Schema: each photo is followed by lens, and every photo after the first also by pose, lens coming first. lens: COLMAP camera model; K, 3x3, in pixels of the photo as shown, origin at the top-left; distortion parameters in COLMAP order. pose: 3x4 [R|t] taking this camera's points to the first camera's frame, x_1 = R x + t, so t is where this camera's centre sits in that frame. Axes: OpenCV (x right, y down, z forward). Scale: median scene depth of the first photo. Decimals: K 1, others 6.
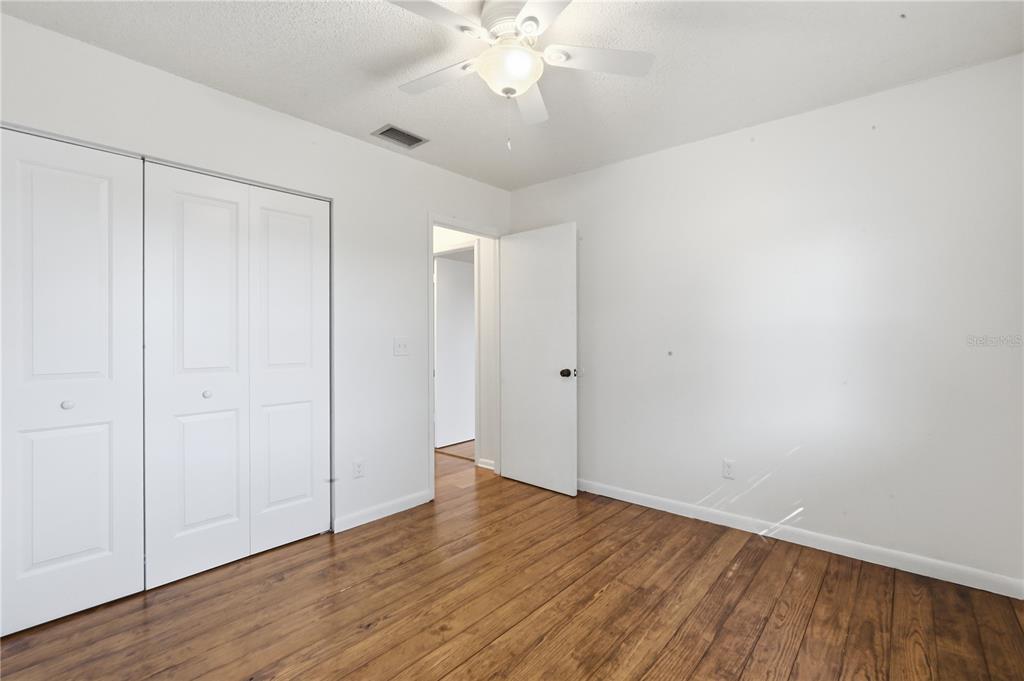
lens RADIAL K [[457.6, 0, 510.8], [0, 457.6, 340.2], [0, 0, 1]] dist [0.000012, 0.002065]
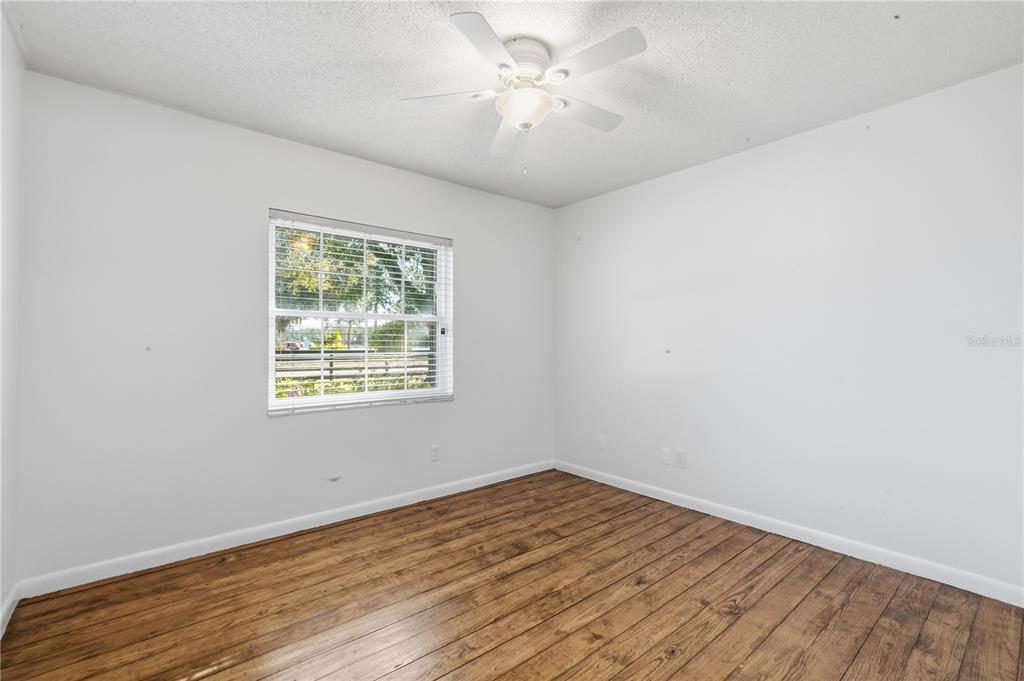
lens RADIAL K [[457.6, 0, 513.6], [0, 457.6, 342.3], [0, 0, 1]] dist [0.000012, 0.002065]
pose [[-0.987128, 0.004731, 0.159863, -0.146199], [0.004044, 0.999981, -0.004620, -0.000182], [-0.159882, -0.003914, -0.987128, 2.013432]]
